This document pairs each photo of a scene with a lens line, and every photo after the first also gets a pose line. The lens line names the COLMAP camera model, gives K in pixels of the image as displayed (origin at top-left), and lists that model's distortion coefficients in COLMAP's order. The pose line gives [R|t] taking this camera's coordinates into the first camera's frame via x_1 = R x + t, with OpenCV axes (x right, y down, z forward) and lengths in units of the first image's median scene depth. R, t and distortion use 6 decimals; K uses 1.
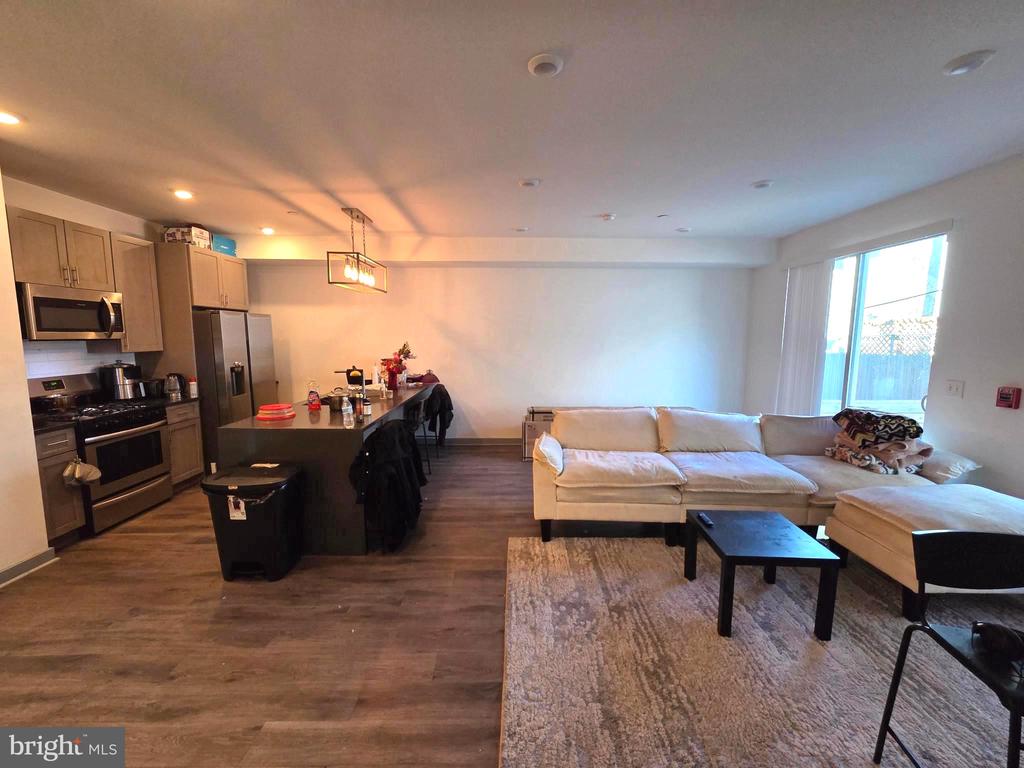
lens RADIAL K [[416.1, 0, 516.5], [0, 416.1, 384.2], [0, 0, 1]] dist [0.000545, -0.000156]
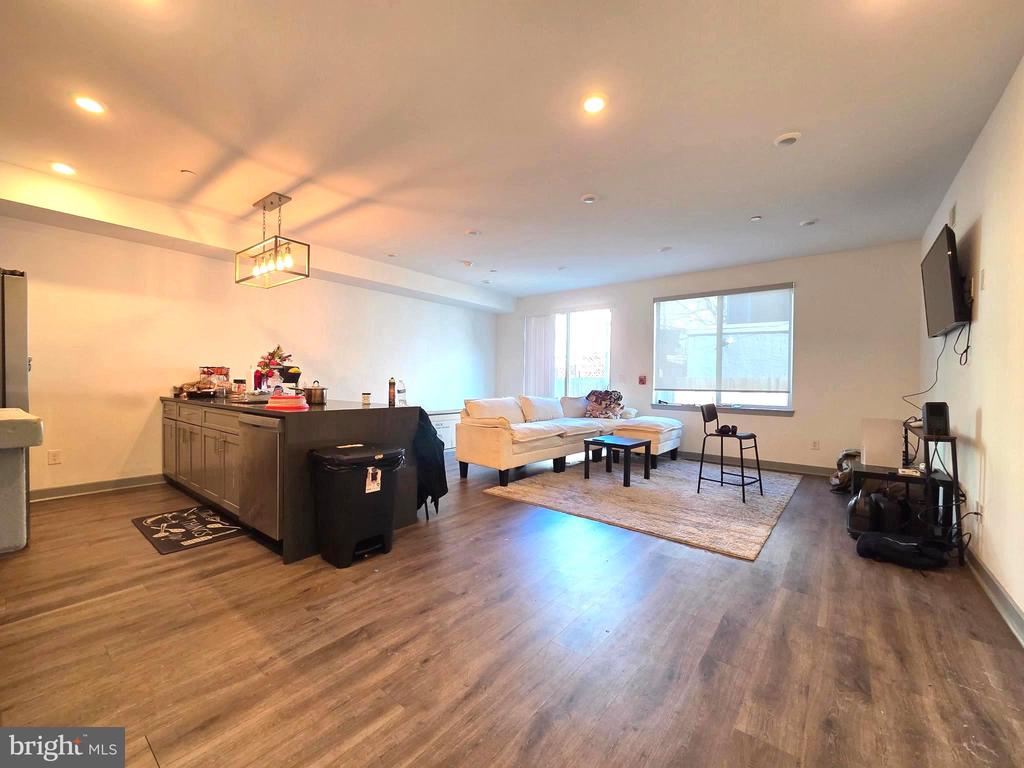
lens RADIAL K [[416.1, 0, 516.5], [0, 416.1, 384.2], [0, 0, 1]] dist [0.000545, -0.000156]
pose [[0.629860, -0.003287, 0.776701, -0.877058], [0.082438, 0.994625, -0.062644, 0.113506], [-0.772321, 0.103487, 0.626746, 0.055037]]
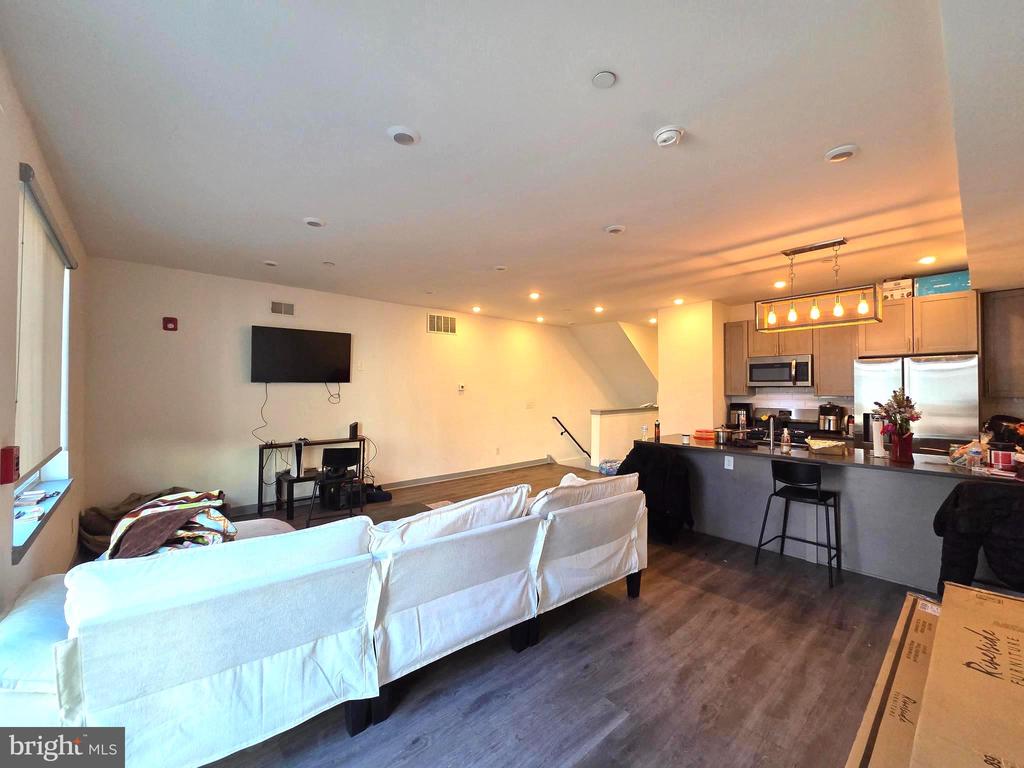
lens RADIAL K [[416.1, 0, 516.5], [0, 416.1, 384.2], [0, 0, 1]] dist [0.000545, -0.000156]
pose [[-0.754324, -0.013379, -0.656366, 0.788449], [-0.078980, 0.994380, 0.070498, -0.141952], [0.651734, 0.105018, -0.751142, 1.481850]]
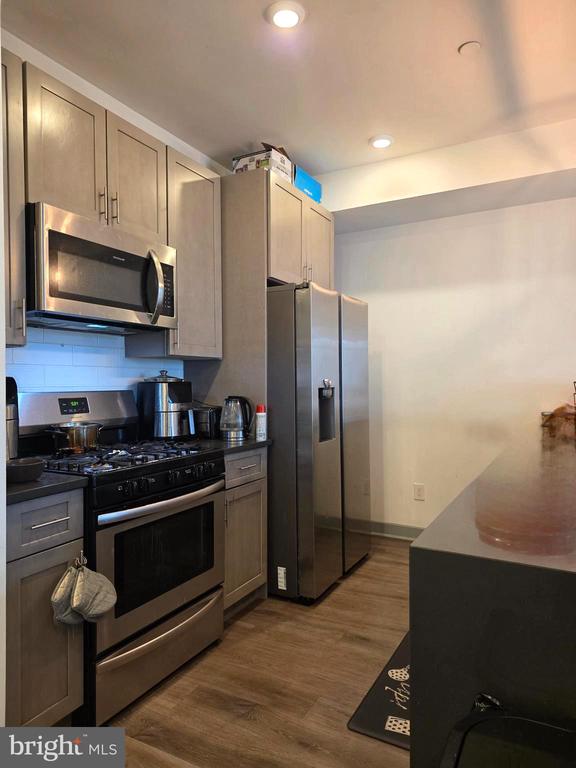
lens RADIAL K [[514.7, 0, 288.0], [0, 514.7, 384.0], [0, 0, 1]] dist [0.073141, -0.075275]
pose [[0.866922, -0.009113, -0.498361, -0.485207], [-0.047663, 0.993736, -0.101083, 0.029068], [0.496161, 0.111384, 0.861056, 0.508718]]
